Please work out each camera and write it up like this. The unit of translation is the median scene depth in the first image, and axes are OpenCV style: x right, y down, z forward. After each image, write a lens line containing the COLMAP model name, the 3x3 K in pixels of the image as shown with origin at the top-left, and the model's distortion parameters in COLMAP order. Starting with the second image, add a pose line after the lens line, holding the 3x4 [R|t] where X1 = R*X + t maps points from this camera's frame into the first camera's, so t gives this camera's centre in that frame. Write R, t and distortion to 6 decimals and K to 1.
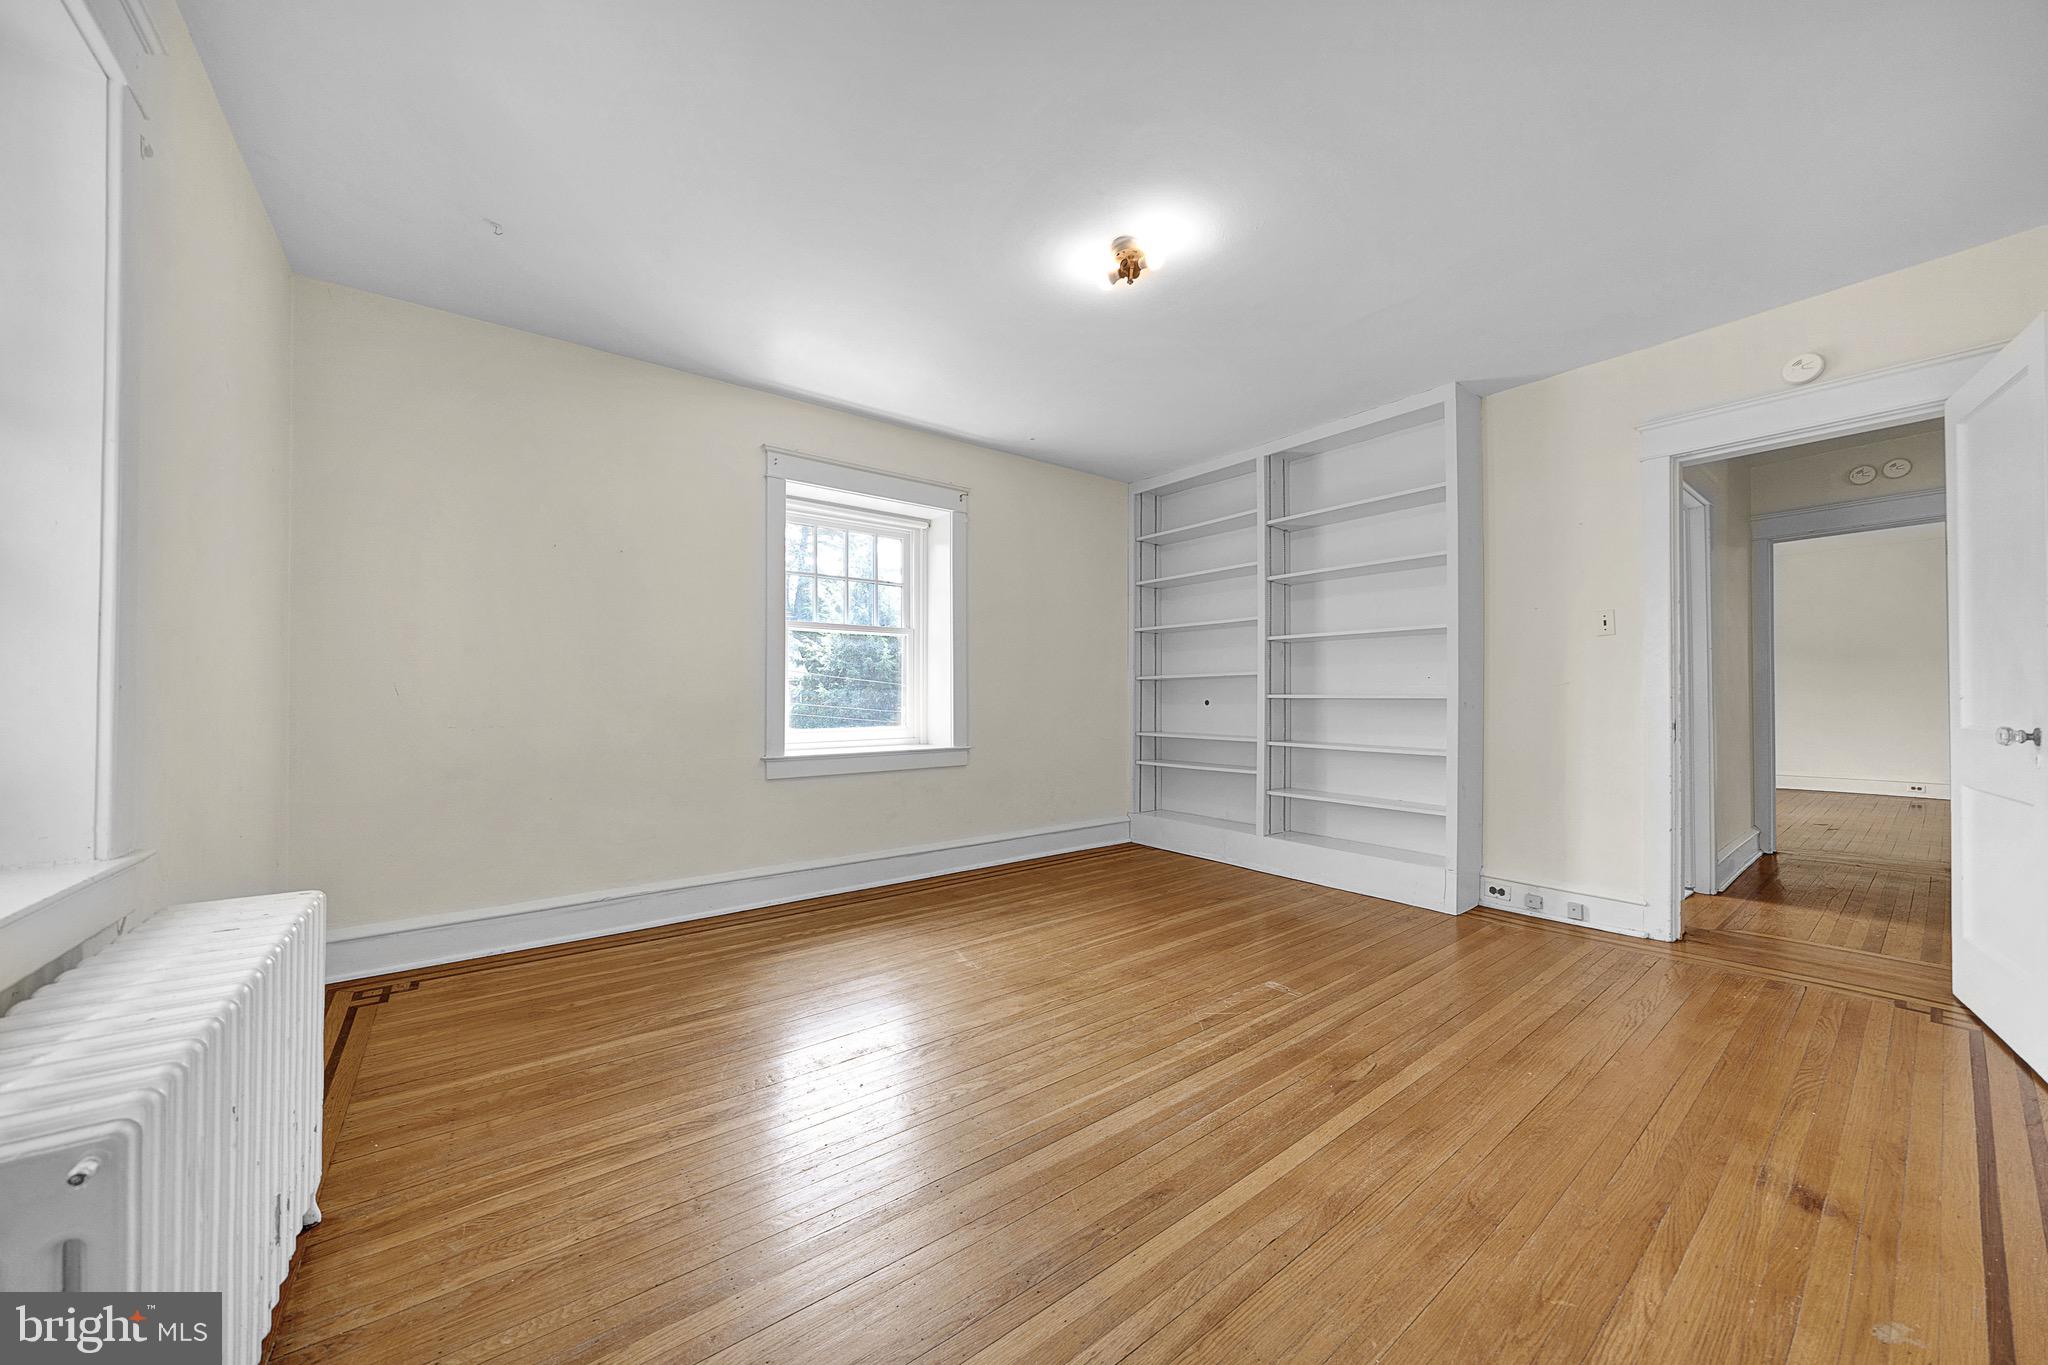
lens RADIAL K [[719.9, 0, 1013.0], [0, 719.9, 692.1], [0, 0, 1]] dist [-0.006672, -0.000201]
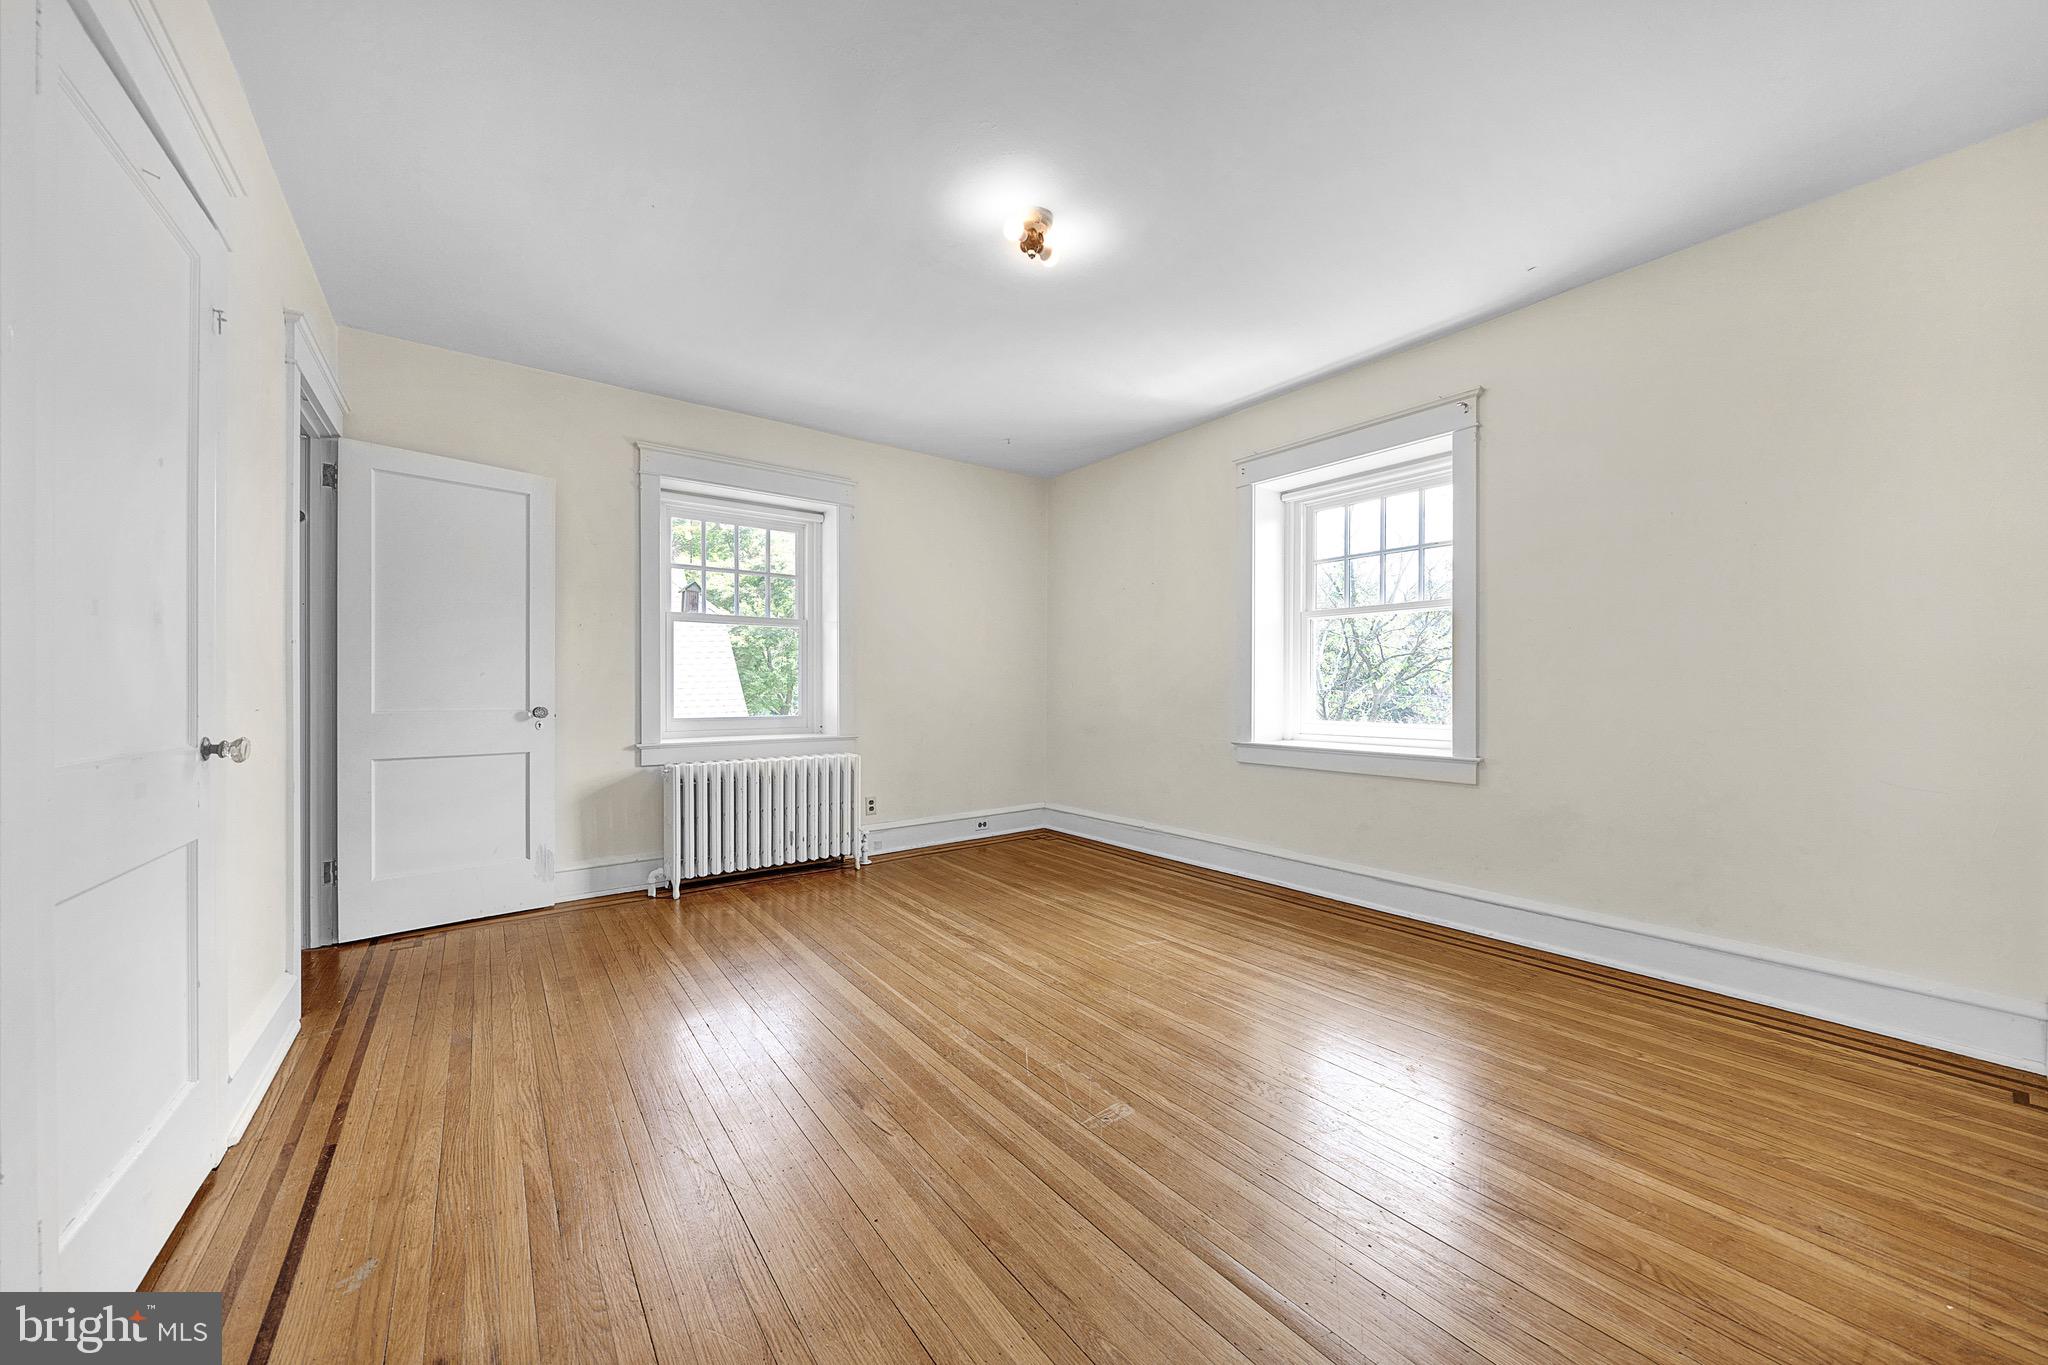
lens RADIAL K [[719.9, 0, 1019.6], [0, 719.9, 692.0], [0, 0, 1]] dist [-0.006672, -0.000201]
pose [[-0.008684, 0.008488, -0.999926, 0.875813], [0.007068, 0.999940, 0.008427, 0.002707], [0.999937, -0.006995, -0.008744, 0.766273]]
